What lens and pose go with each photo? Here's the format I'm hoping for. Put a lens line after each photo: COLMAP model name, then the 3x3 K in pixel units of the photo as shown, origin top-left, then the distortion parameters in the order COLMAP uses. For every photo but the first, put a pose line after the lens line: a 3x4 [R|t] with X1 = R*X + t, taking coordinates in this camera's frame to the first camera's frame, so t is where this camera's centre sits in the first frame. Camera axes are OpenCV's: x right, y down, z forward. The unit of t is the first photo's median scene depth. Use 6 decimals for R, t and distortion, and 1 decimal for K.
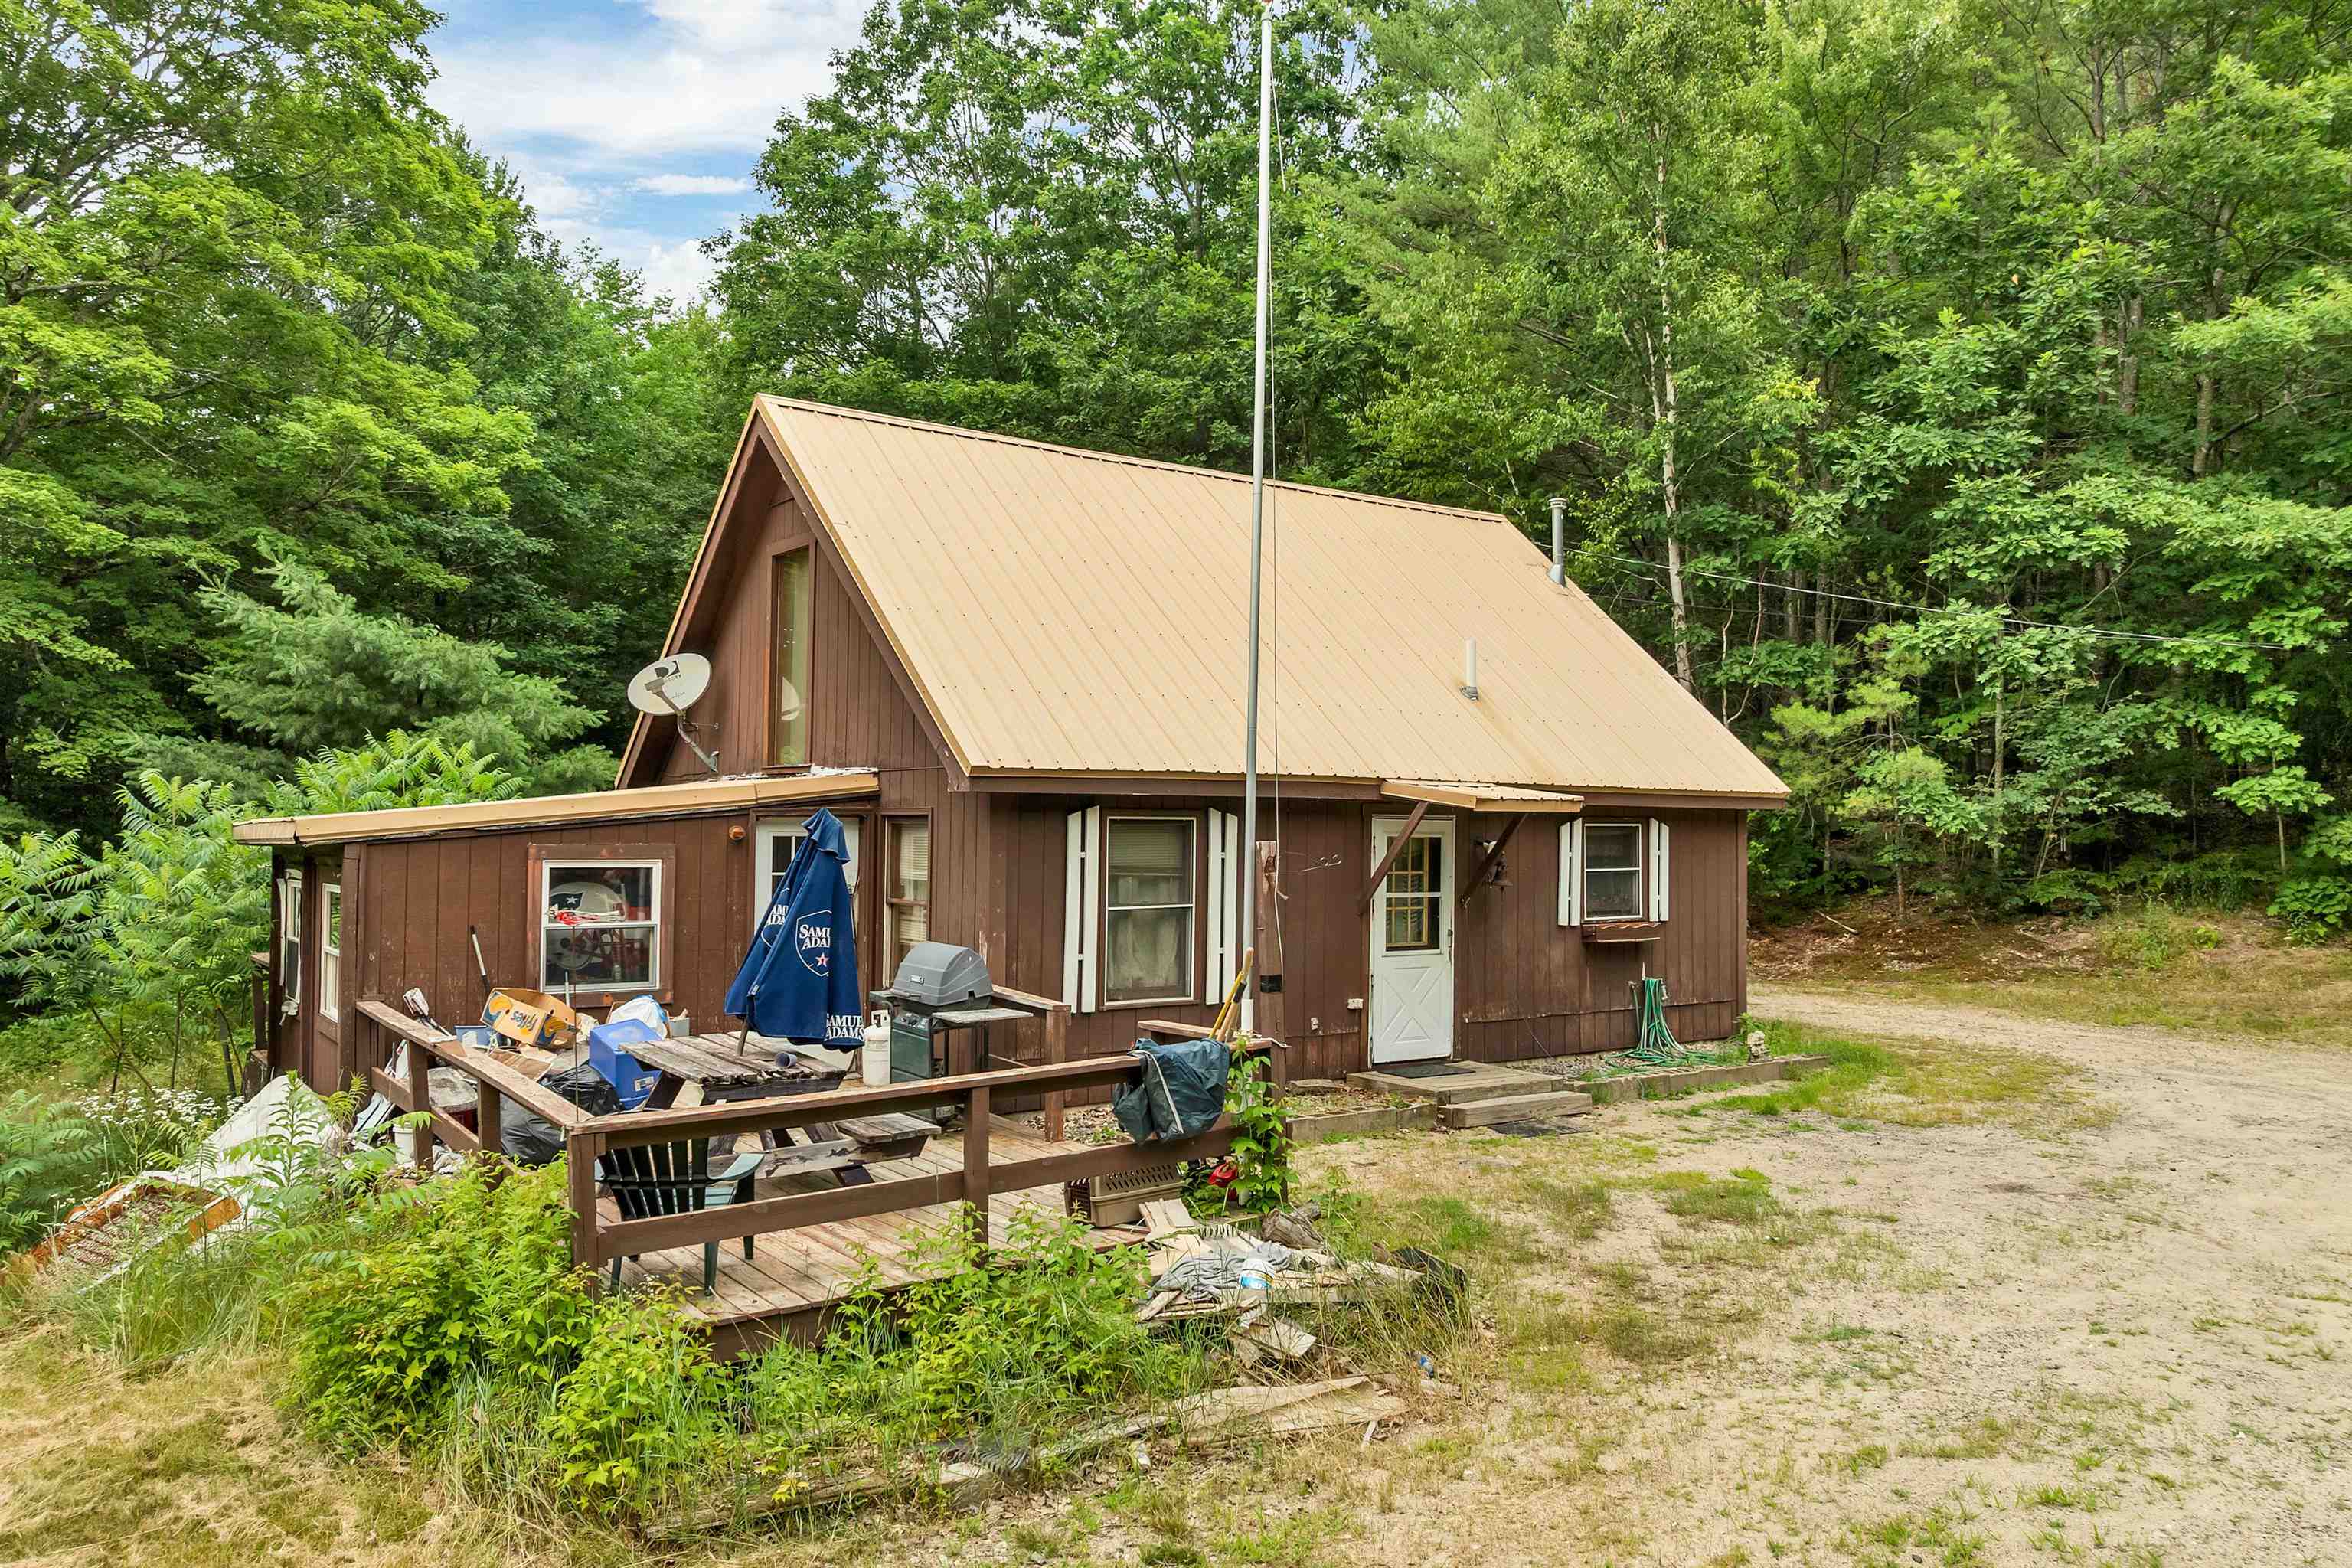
lens RADIAL K [[1537.4, 0, 1176.7], [0, 1537.4, 807.6], [0, 0, 1]] dist [-0.034796, 0.000851]
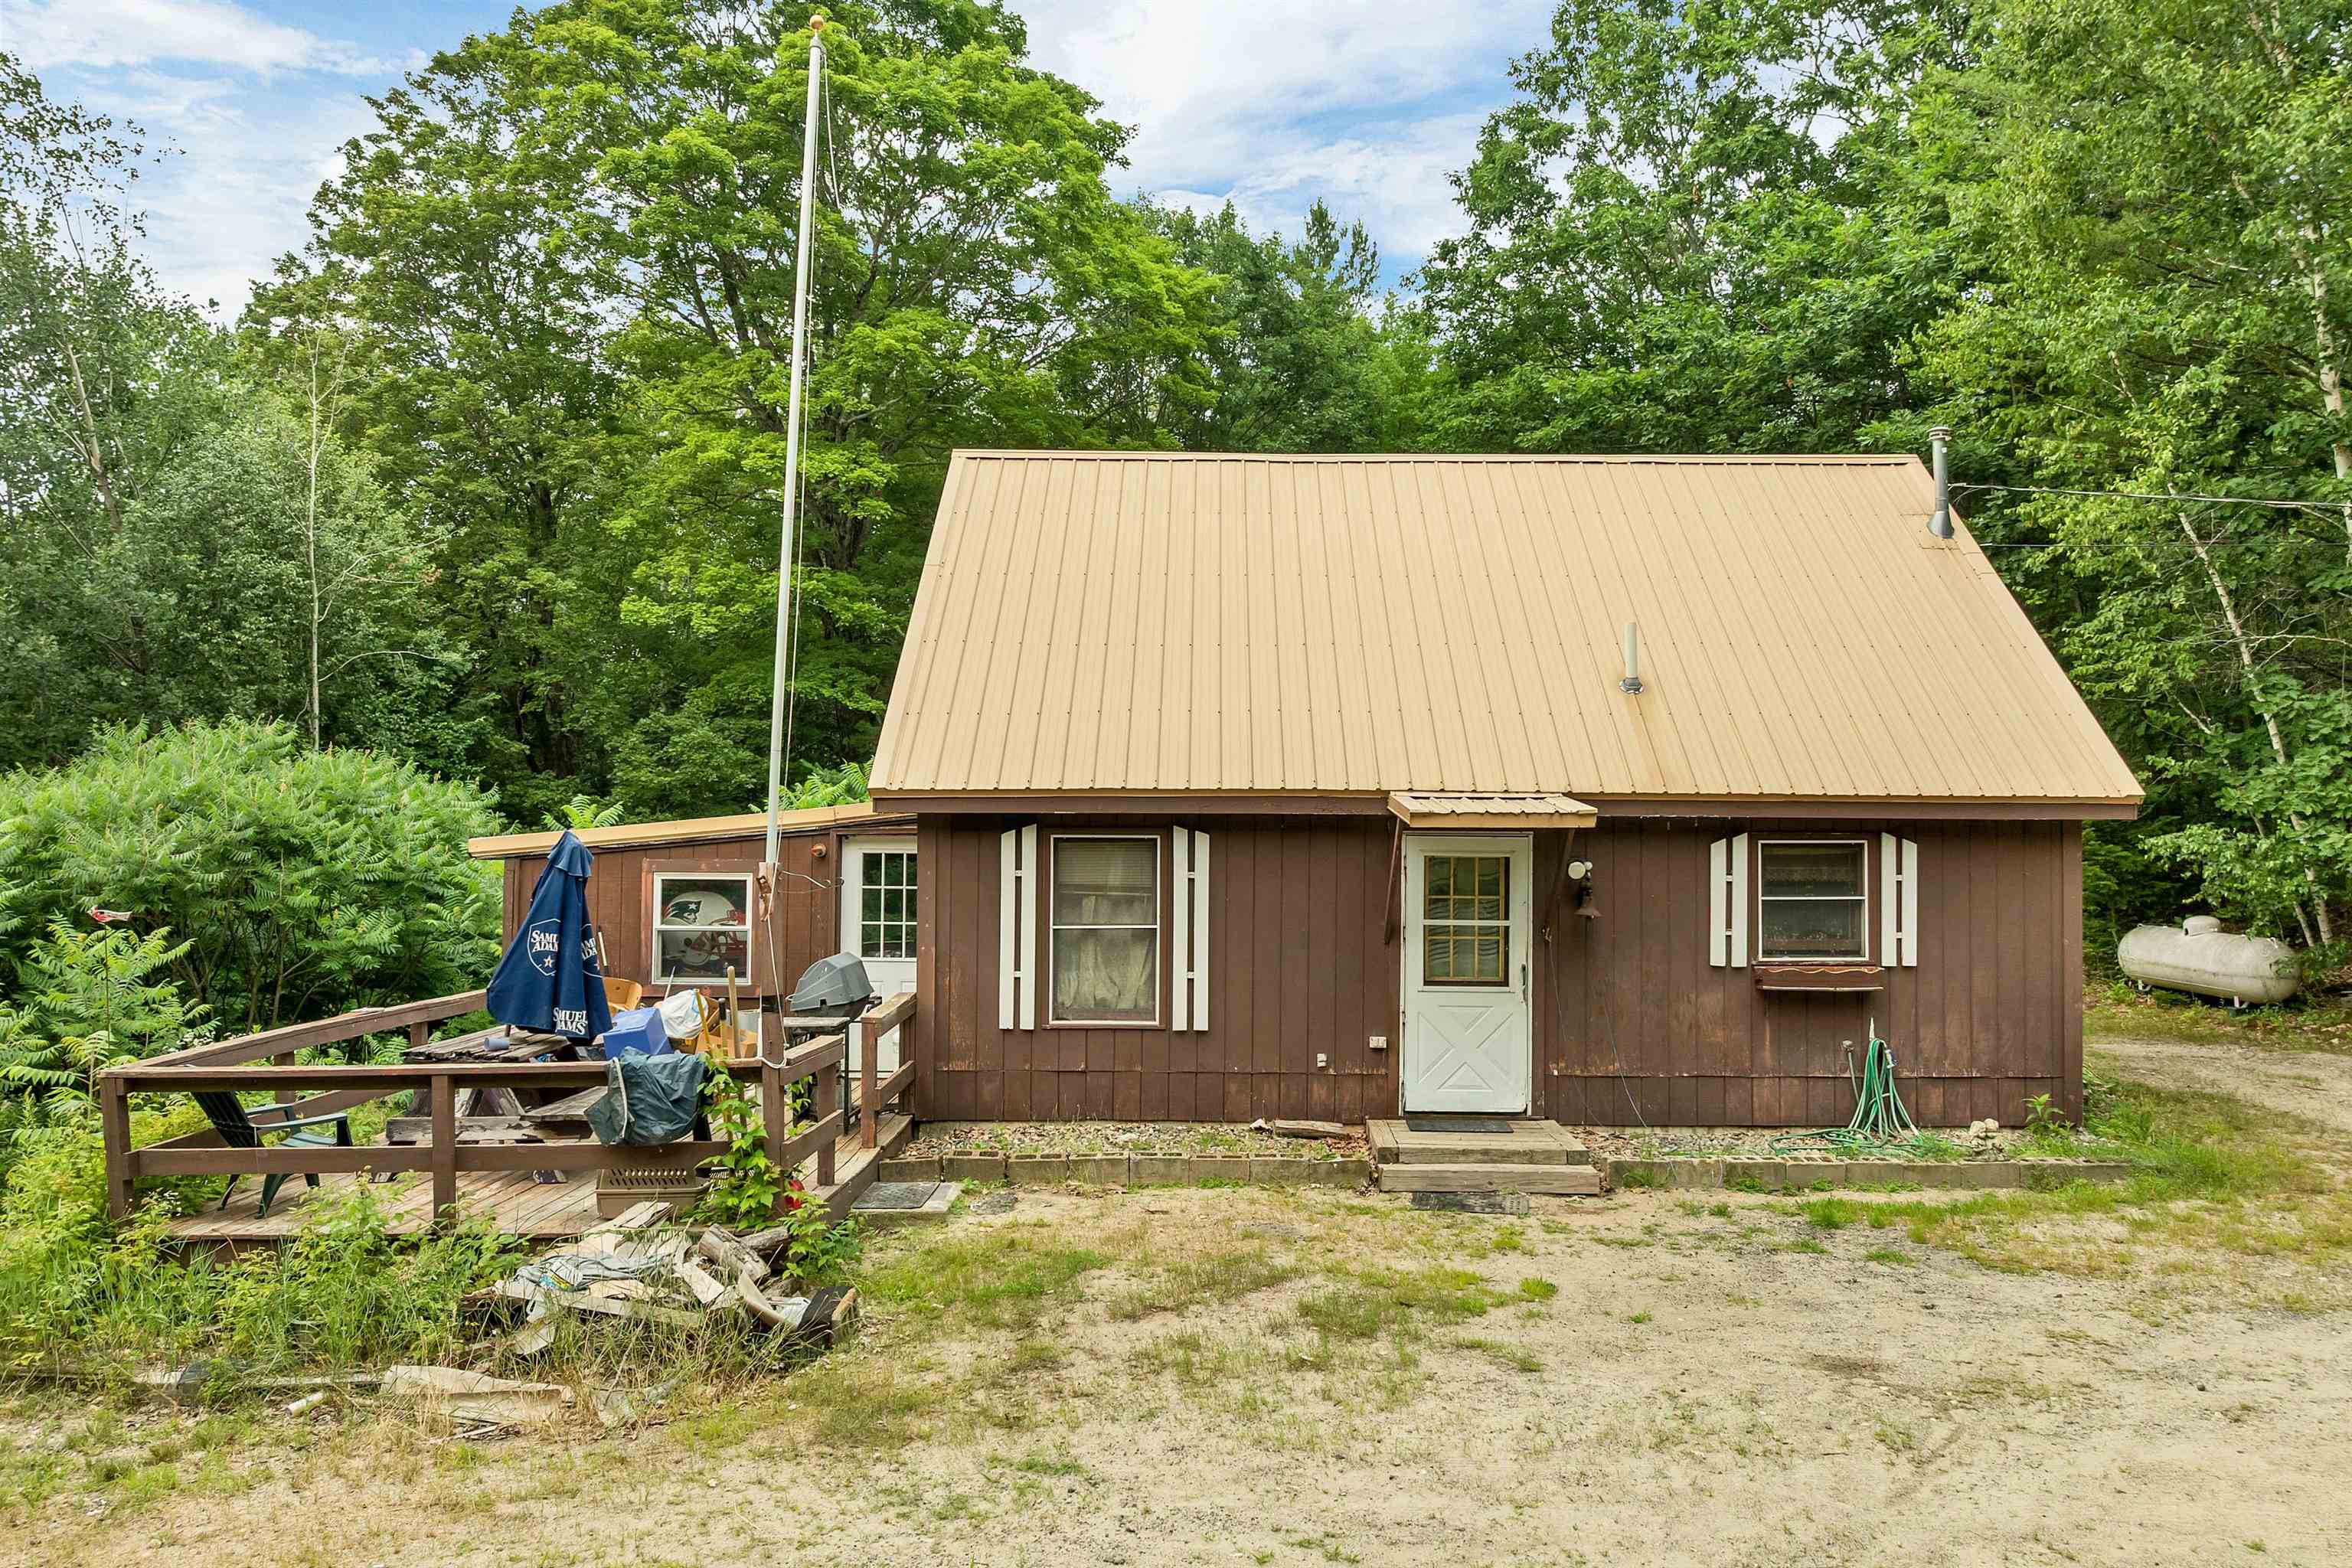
lens RADIAL K [[1537.4, 0, 1176.7], [0, 1537.4, 807.6], [0, 0, 1]] dist [-0.034796, 0.000851]
pose [[0.833929, -0.012994, -0.551719, 0.574057], [0.008560, 0.999907, -0.010611, -0.000894], [0.551805, 0.004126, 0.833963, 0.208251]]
